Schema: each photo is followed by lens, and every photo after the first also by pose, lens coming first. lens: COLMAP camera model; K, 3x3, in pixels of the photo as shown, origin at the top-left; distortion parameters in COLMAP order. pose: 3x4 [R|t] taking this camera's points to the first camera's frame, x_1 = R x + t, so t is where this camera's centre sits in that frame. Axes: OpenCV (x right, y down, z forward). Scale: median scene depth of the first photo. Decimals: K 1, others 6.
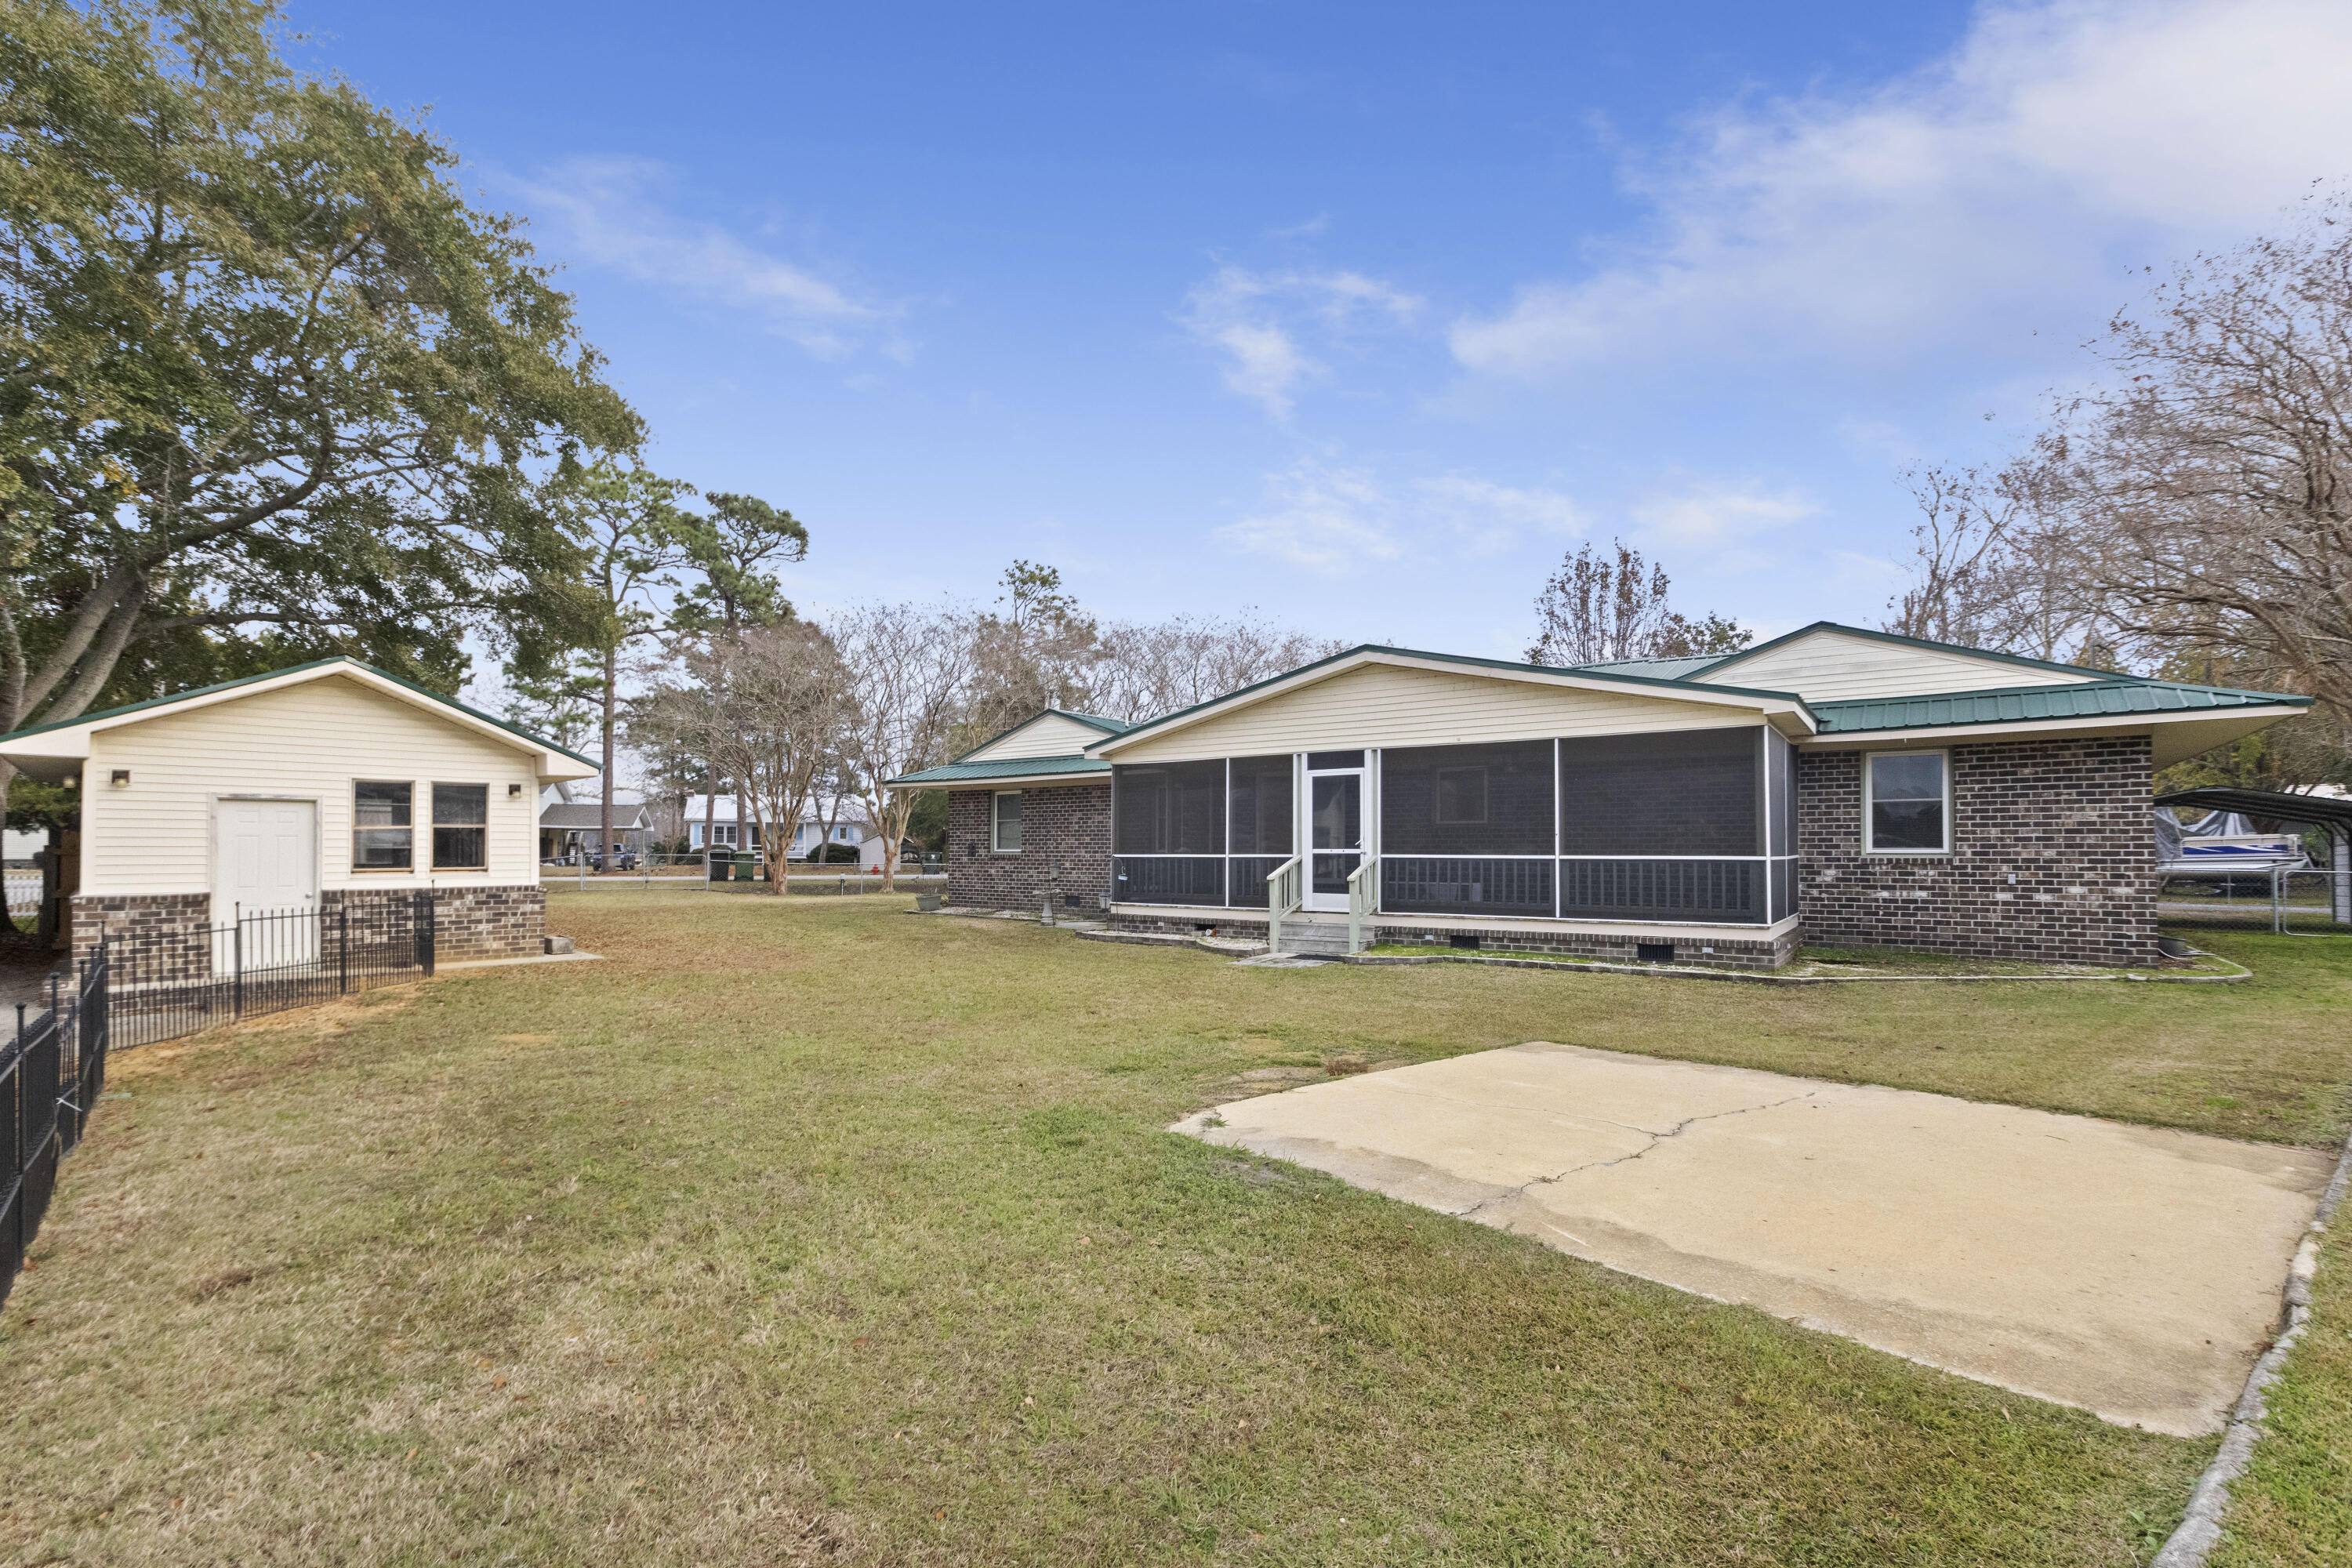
lens RADIAL K [[1070.4, 0, 1181.9], [0, 1070.4, 841.8], [0, 0, 1]] dist [-0.000755, -0.000021]
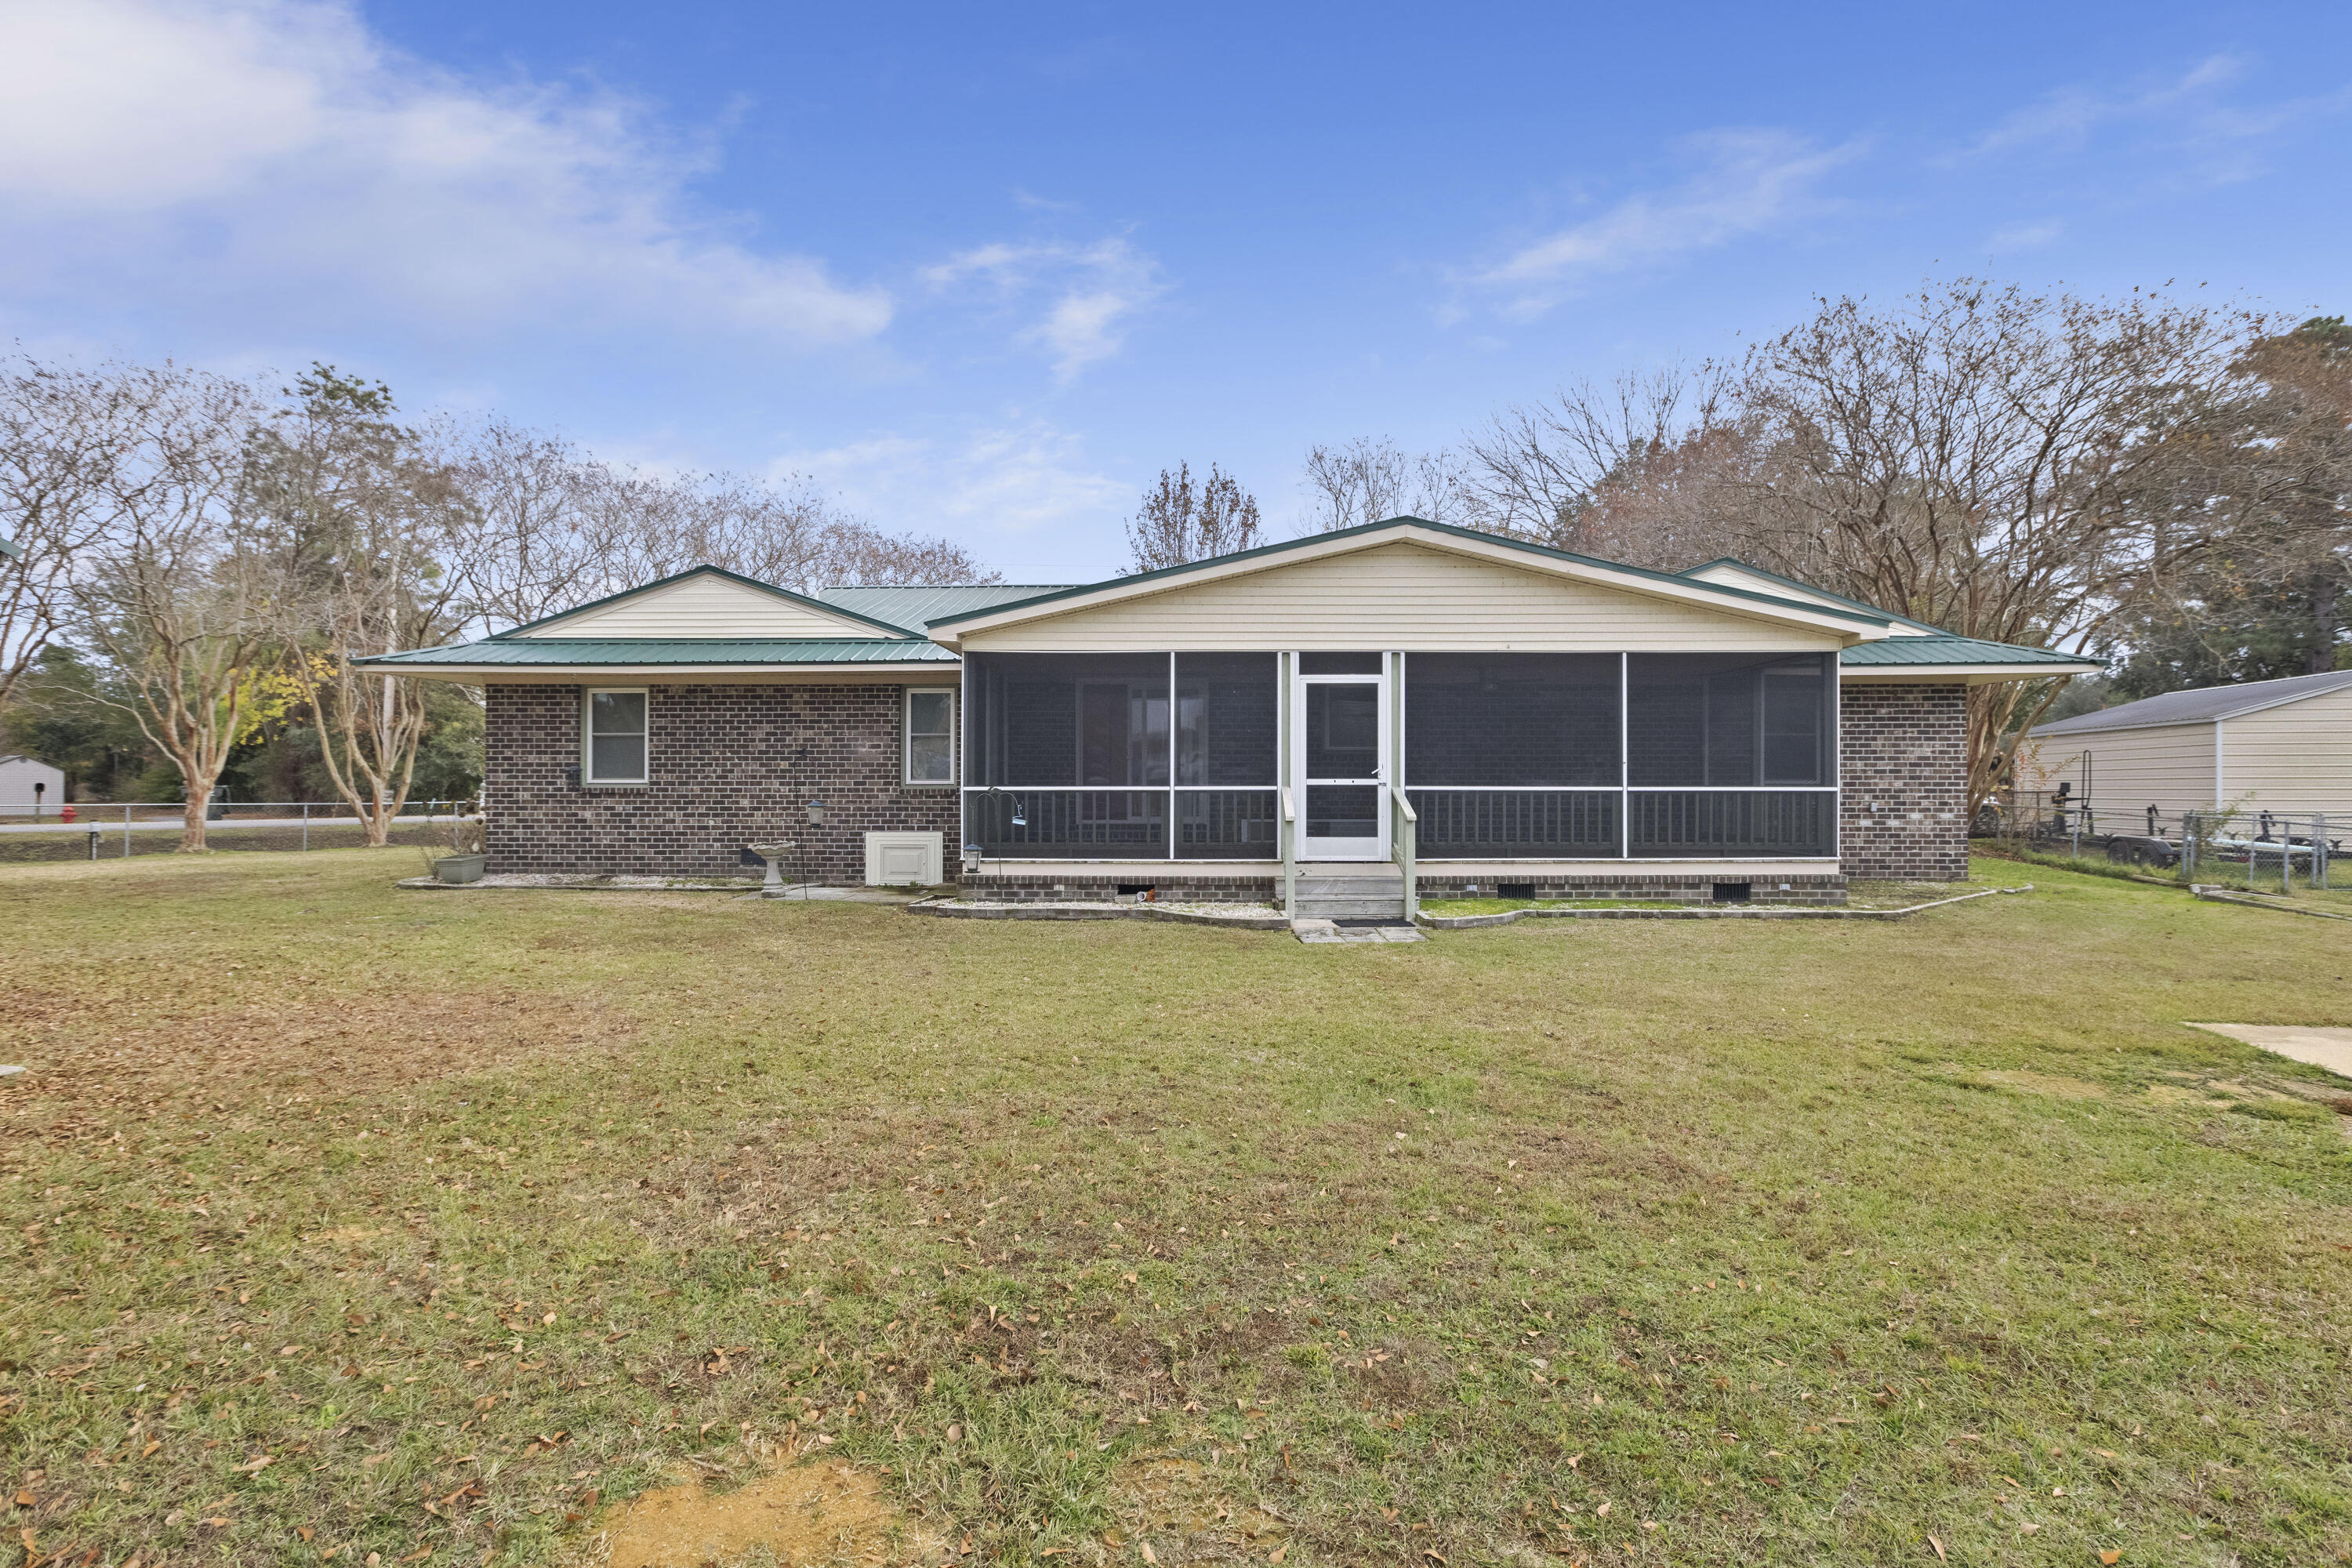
lens RADIAL K [[1077.7, 0, 1172.8], [0, 1077.7, 780.3], [0, 0, 1]] dist [-0.003831, 0.000037]
pose [[0.815813, 0.001452, 0.578314, -0.396435], [-0.004873, 0.999979, 0.004364, 0.004745], [-0.578296, -0.006378, 0.815802, 0.431601]]
